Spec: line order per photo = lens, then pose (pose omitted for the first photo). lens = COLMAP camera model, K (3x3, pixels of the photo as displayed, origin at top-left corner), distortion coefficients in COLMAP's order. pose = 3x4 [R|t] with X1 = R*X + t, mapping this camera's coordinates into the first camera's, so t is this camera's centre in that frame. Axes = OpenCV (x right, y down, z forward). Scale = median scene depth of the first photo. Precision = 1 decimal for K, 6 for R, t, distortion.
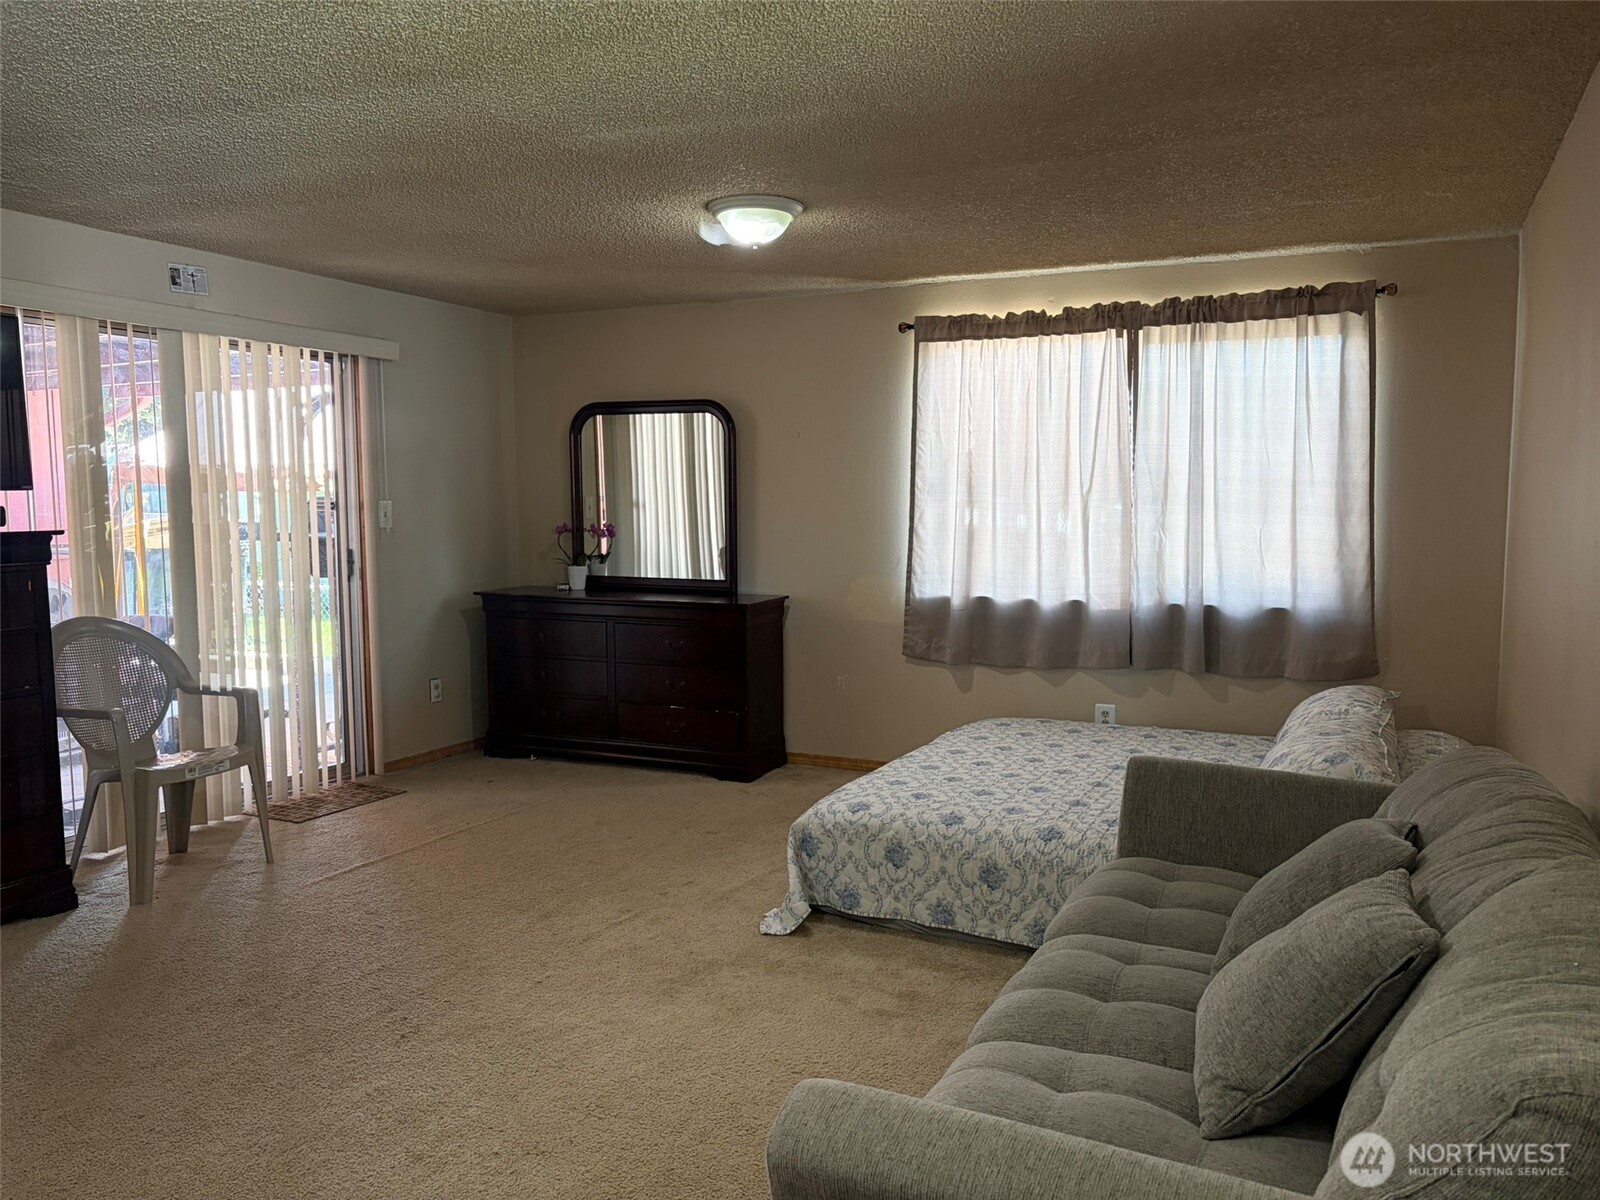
lens RADIAL K [[1206.2, 0, 805.1], [0, 1206.2, 601.3], [0, 0, 1]] dist [0.057877, -0.063424]
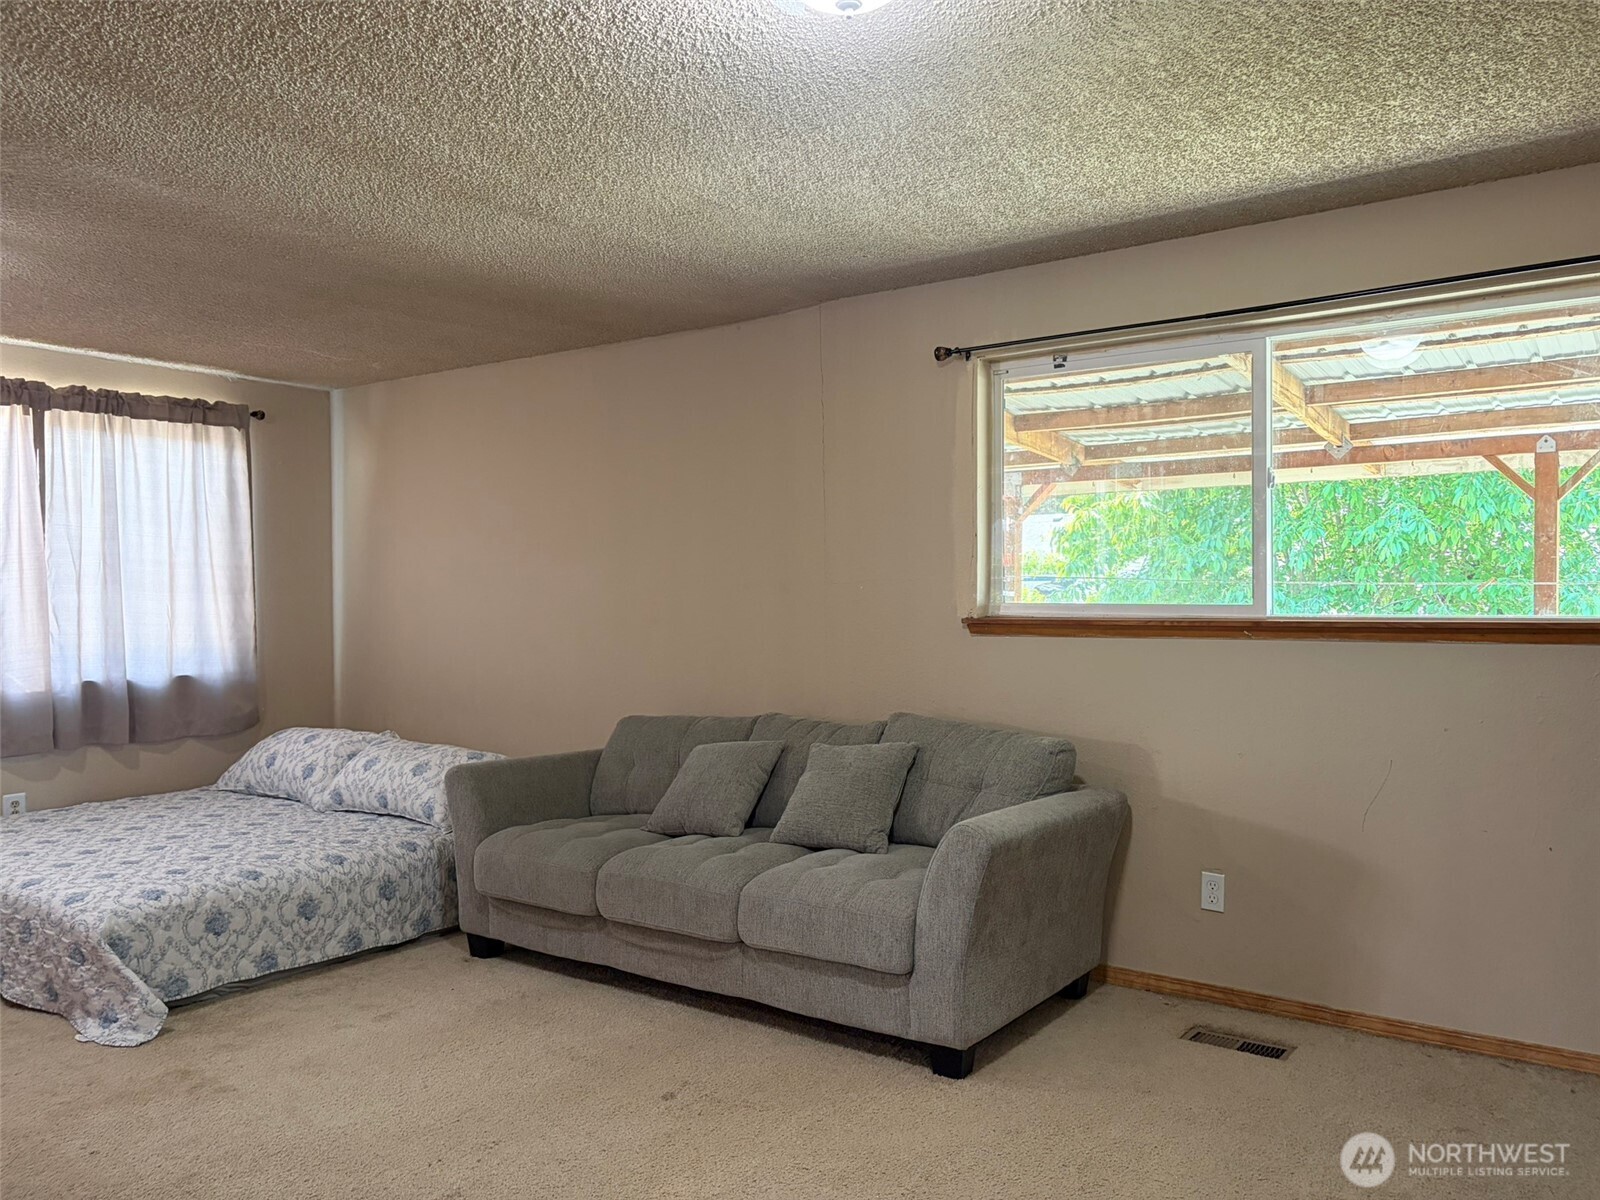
lens RADIAL K [[1206.2, 0, 805.1], [0, 1206.2, 601.3], [0, 0, 1]] dist [0.057877, -0.063424]
pose [[0.169043, -0.013209, 0.985520, -0.611306], [0.083072, 0.996543, -0.000893, -0.013585], [-0.982102, 0.082020, 0.169556, 0.225382]]
